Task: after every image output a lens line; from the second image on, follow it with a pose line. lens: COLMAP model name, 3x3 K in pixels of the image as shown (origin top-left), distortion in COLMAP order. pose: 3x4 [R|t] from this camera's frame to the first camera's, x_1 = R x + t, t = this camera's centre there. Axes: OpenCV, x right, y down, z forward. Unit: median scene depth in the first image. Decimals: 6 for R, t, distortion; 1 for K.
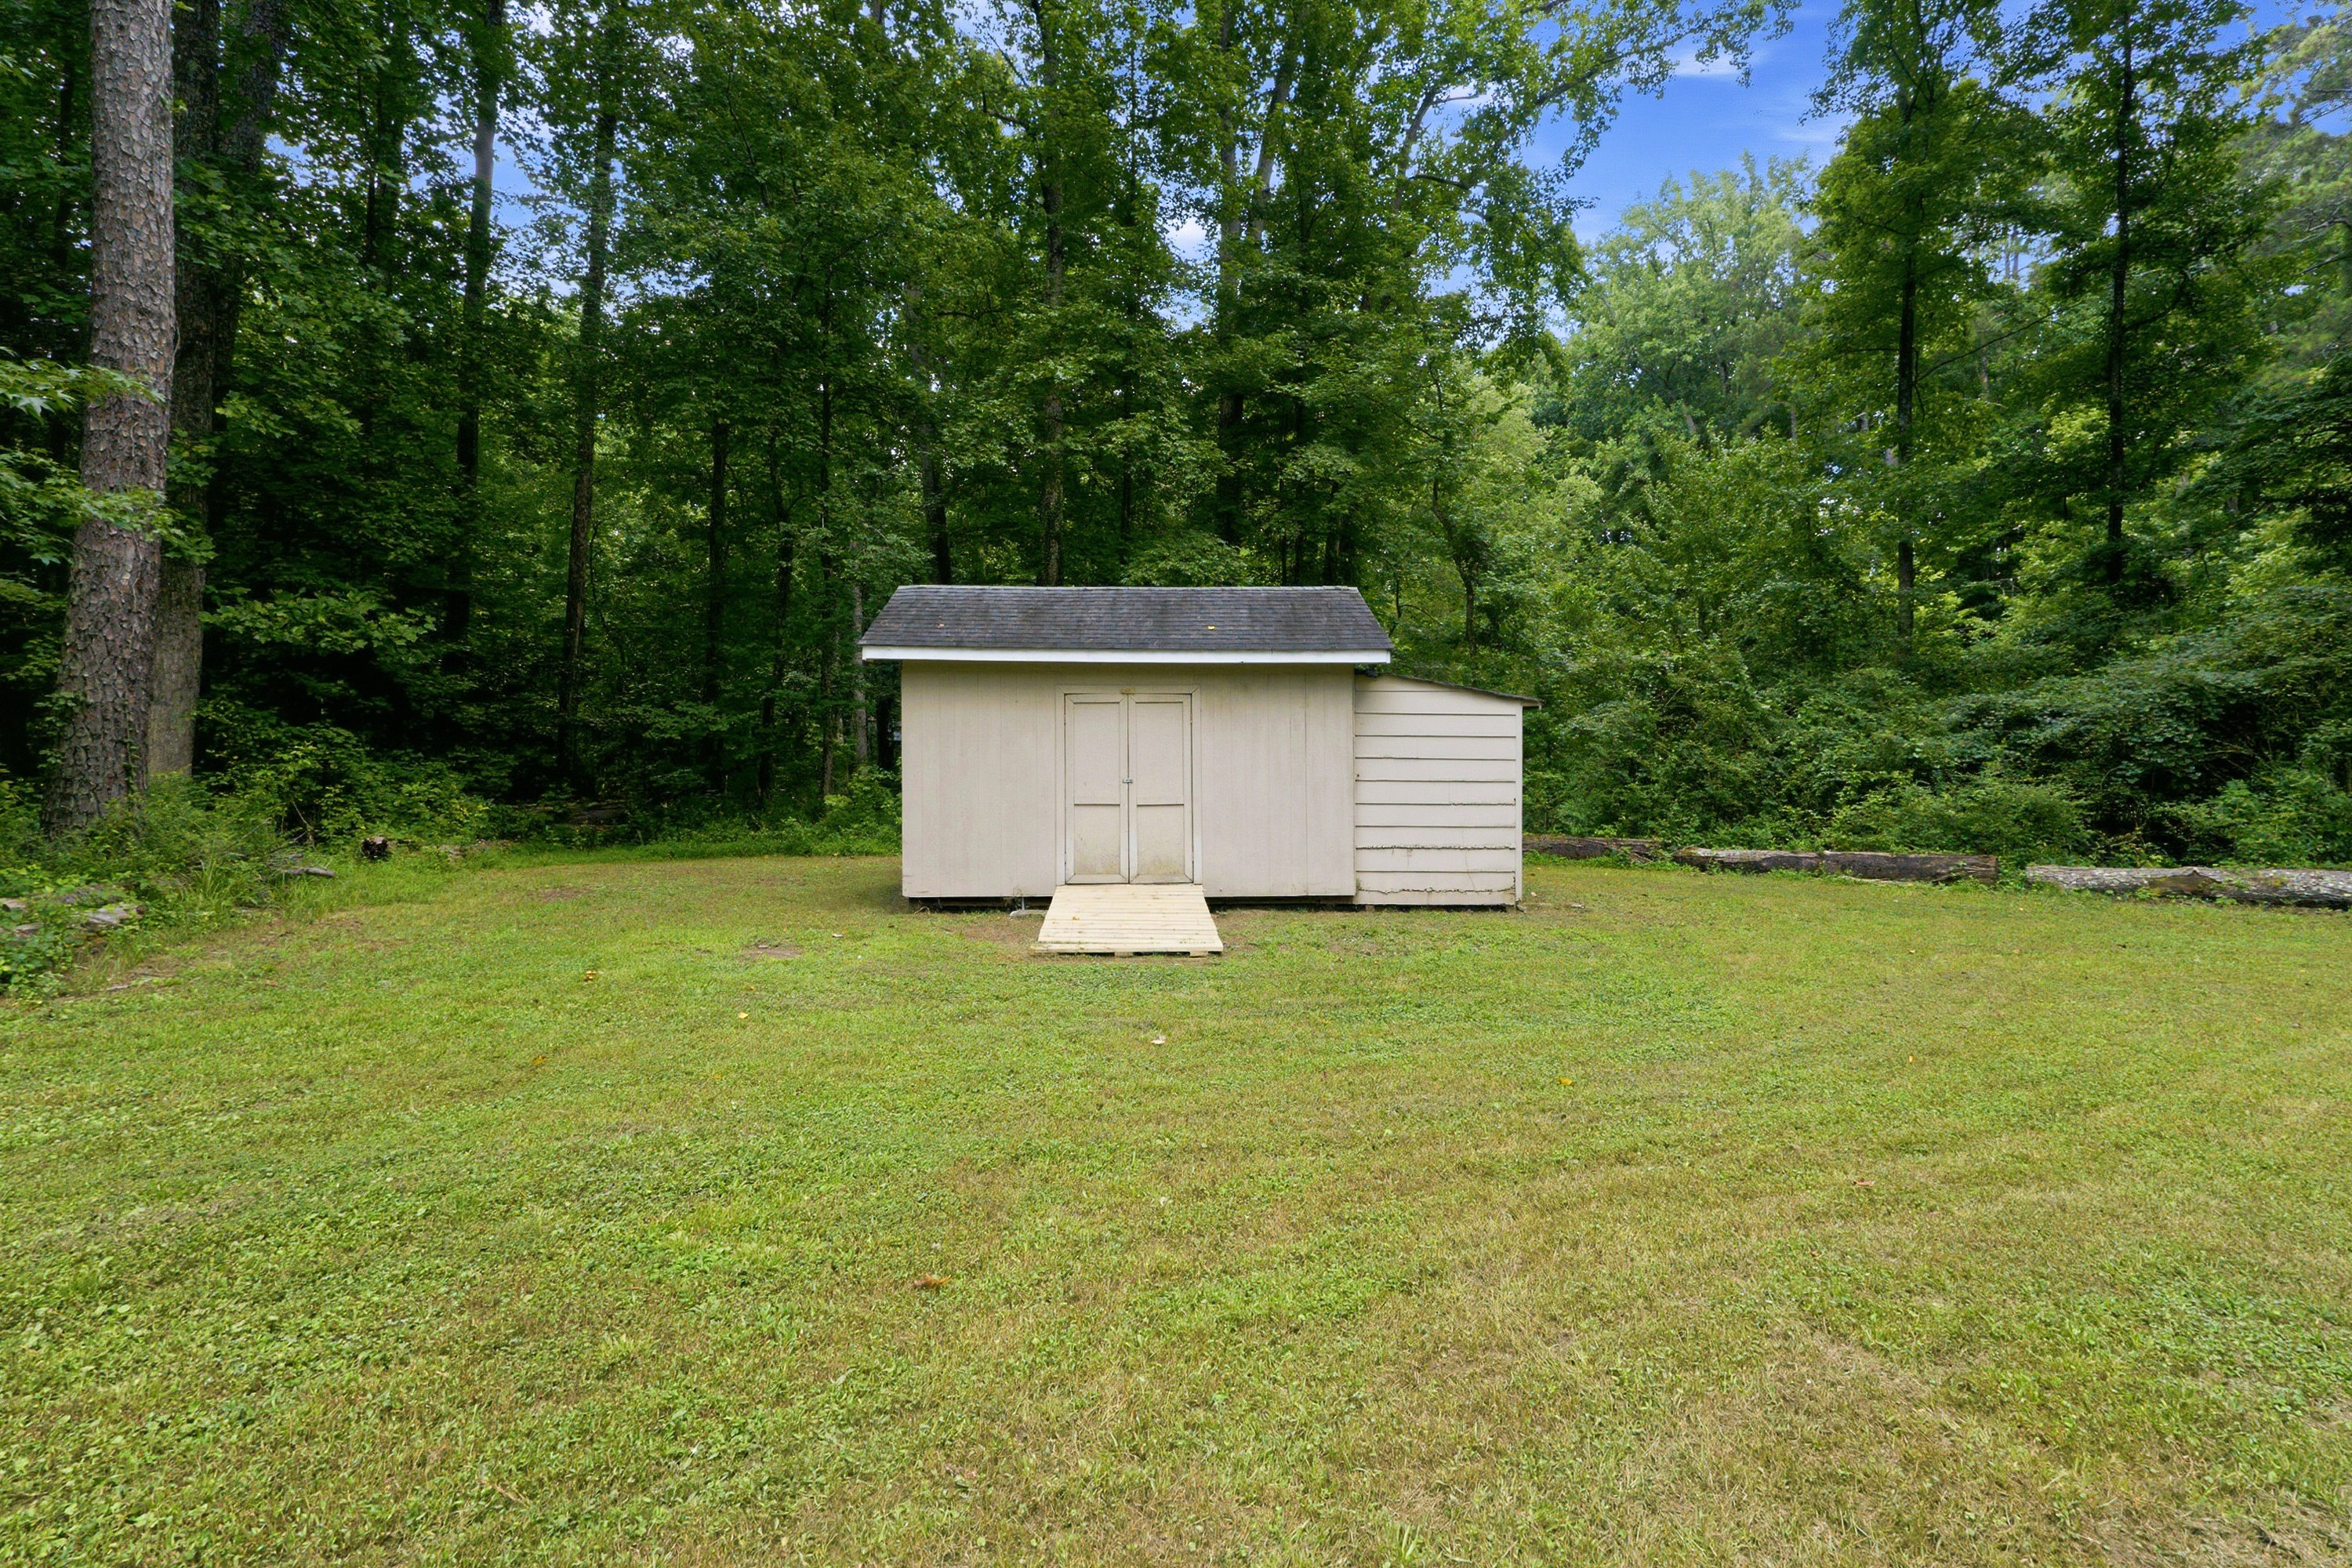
lens RADIAL K [[1084.5, 0, 1170.9], [0, 1084.5, 745.6], [0, 0, 1]] dist [-0.003636, -0.000369]
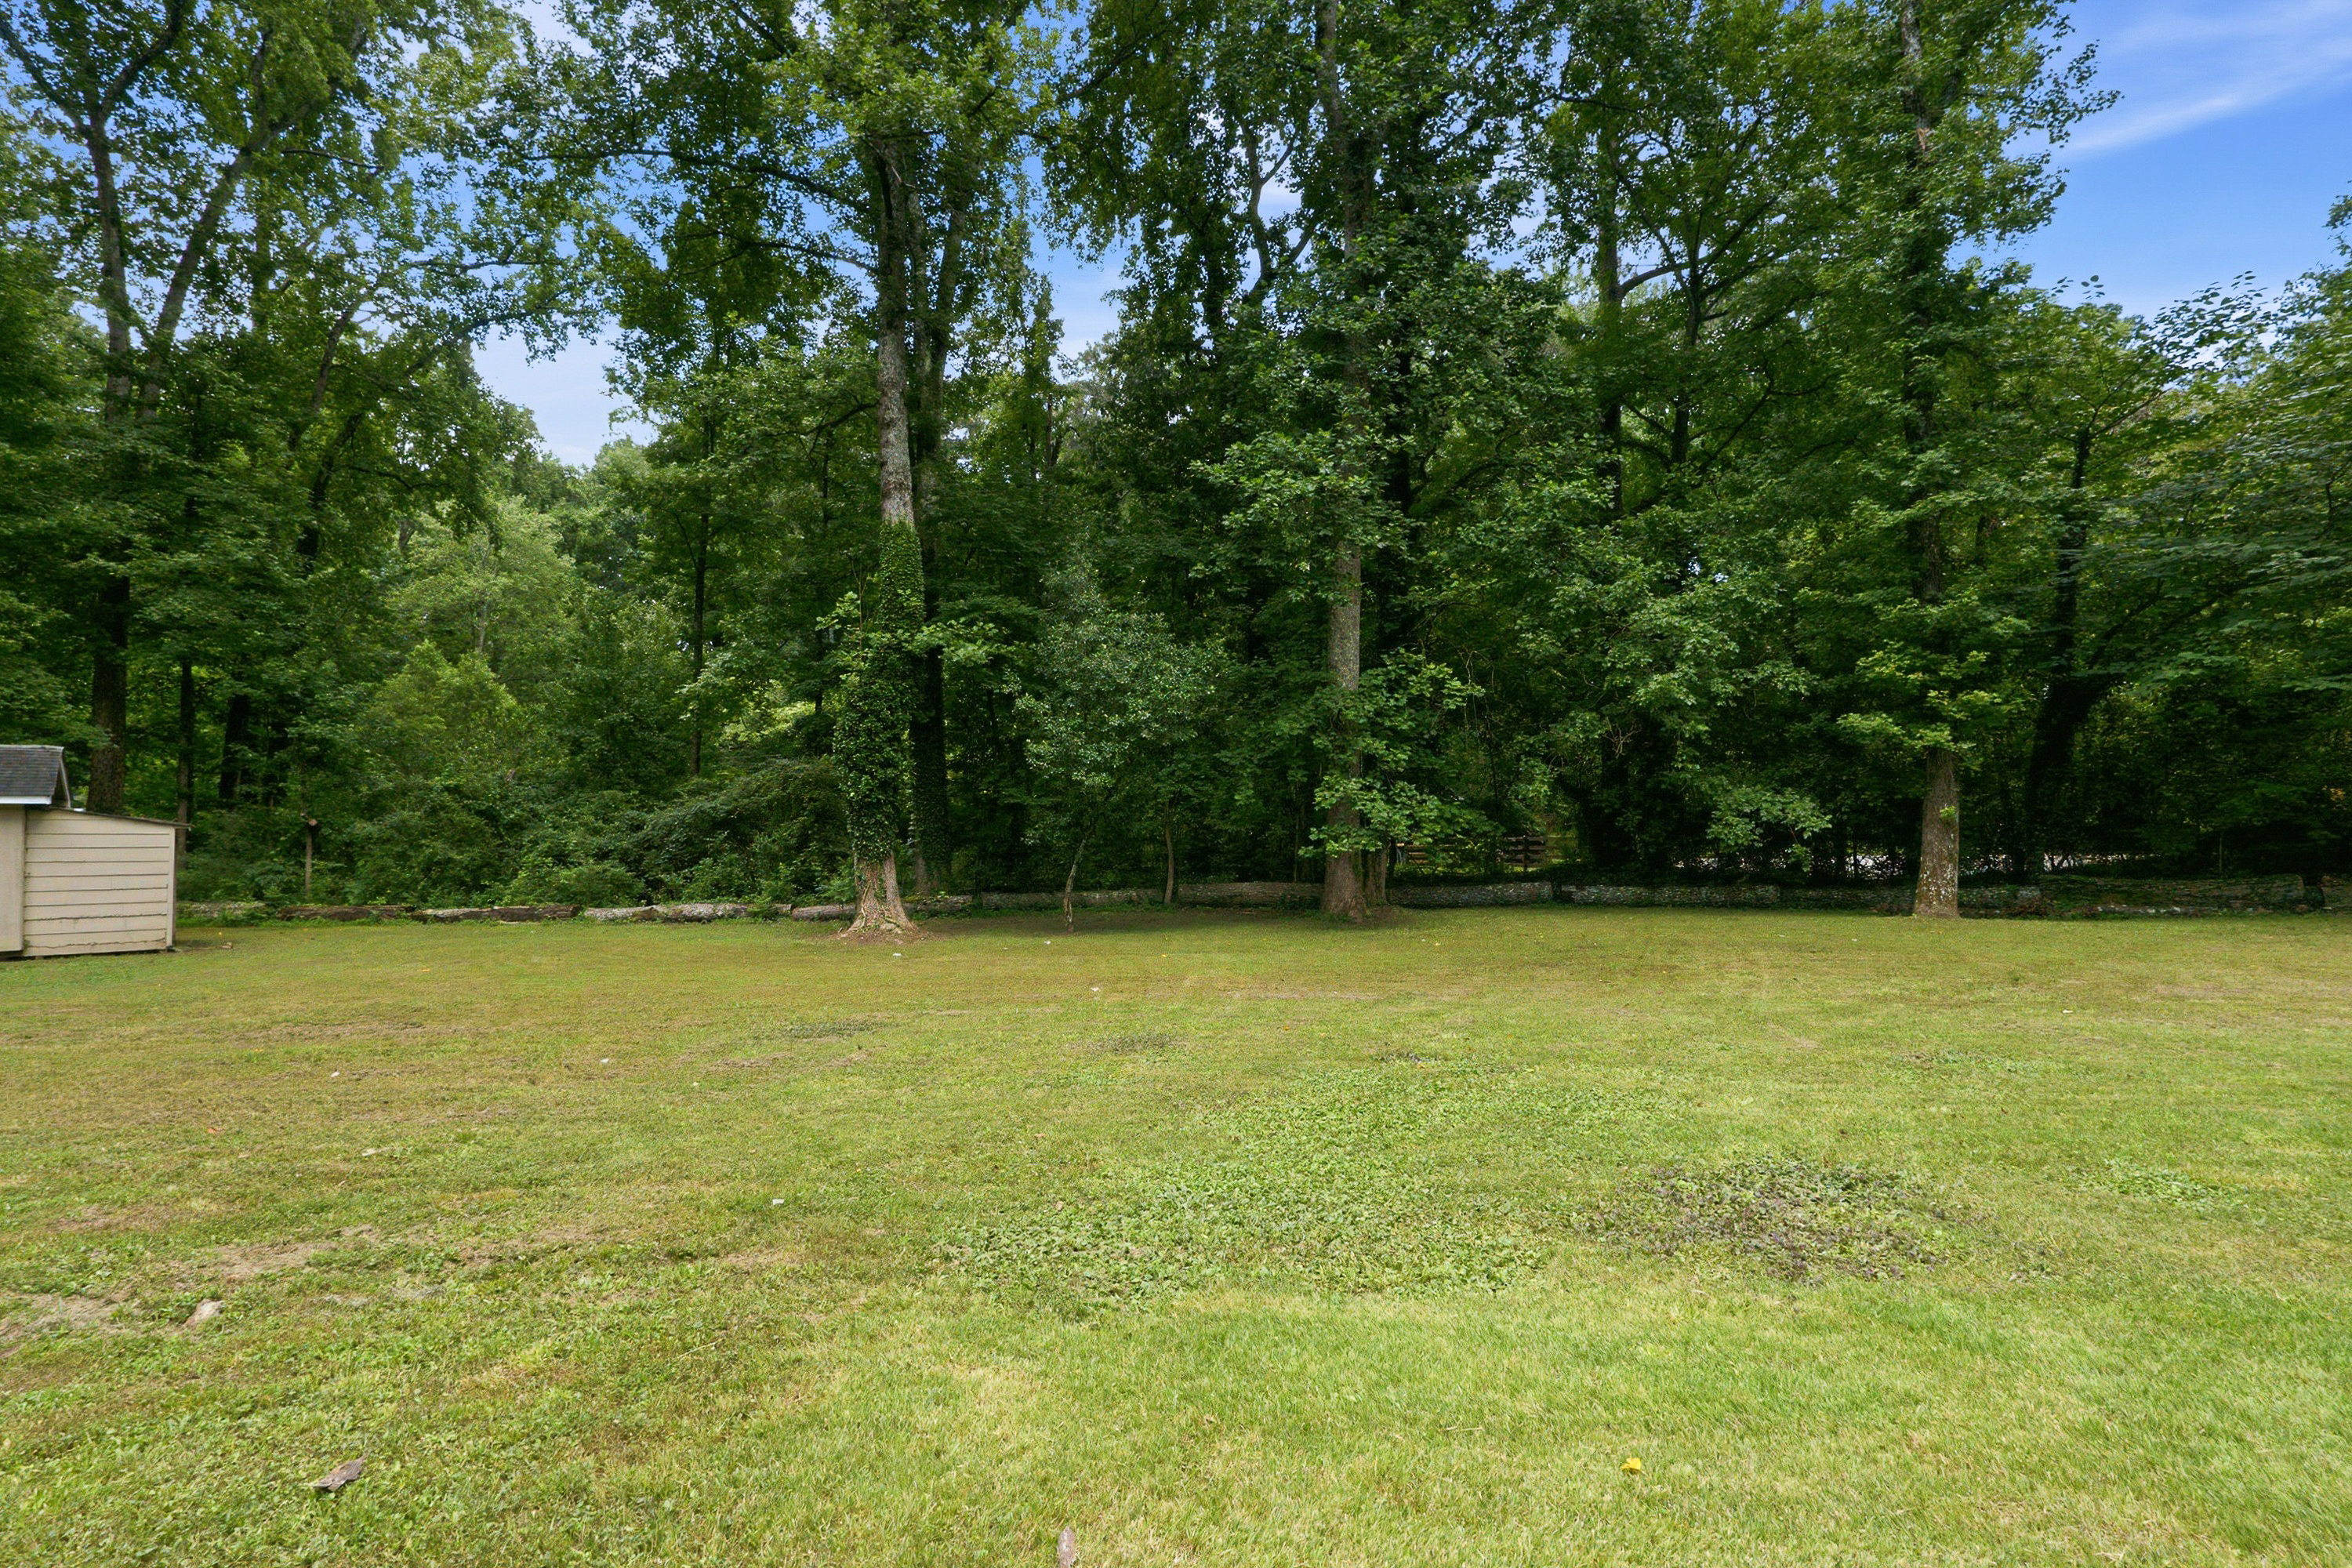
lens RADIAL K [[1099.6, 0, 1182.1], [0, 1099.6, 803.1], [0, 0, 1]] dist [-0.000296, -0.000200]
pose [[0.763068, 0.008960, 0.646257, 0.344662], [-0.001862, 0.999930, -0.011665, -0.049255], [-0.646316, 0.007698, 0.763031, -1.069122]]
